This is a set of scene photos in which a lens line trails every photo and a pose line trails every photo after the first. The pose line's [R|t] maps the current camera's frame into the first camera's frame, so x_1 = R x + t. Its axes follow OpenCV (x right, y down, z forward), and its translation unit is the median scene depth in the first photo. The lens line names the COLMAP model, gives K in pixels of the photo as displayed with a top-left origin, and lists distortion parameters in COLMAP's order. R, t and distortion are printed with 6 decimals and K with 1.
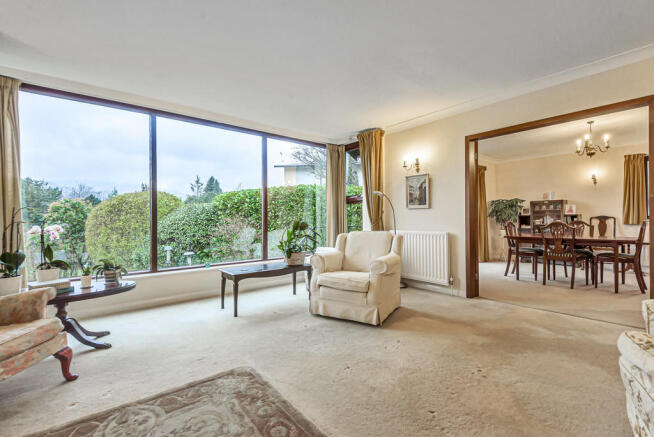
lens RADIAL K [[302.6, 0, 328.9], [0, 302.6, 219.7], [0, 0, 1]] dist [0.017806, -0.000349]
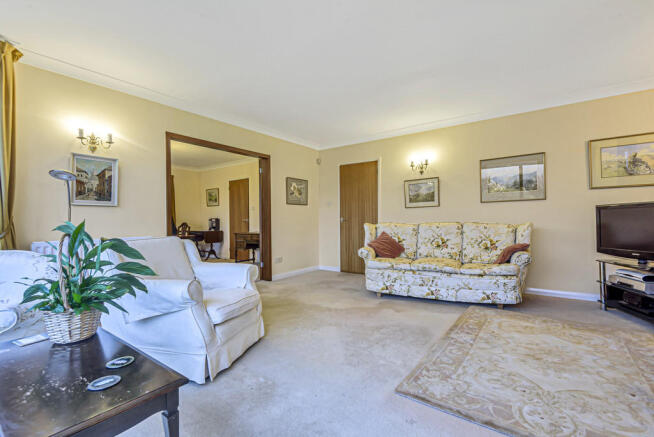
lens RADIAL K [[300.2, 0, 328.1], [0, 300.2, 219.8], [0, 0, 1]] dist [0.018525, -0.000824]
pose [[-0.258042, 0.008290, 0.966098, -0.515400], [0.015592, 0.999869, -0.004416, 0.005470], [-0.966008, 0.013924, -0.258137, 0.700550]]
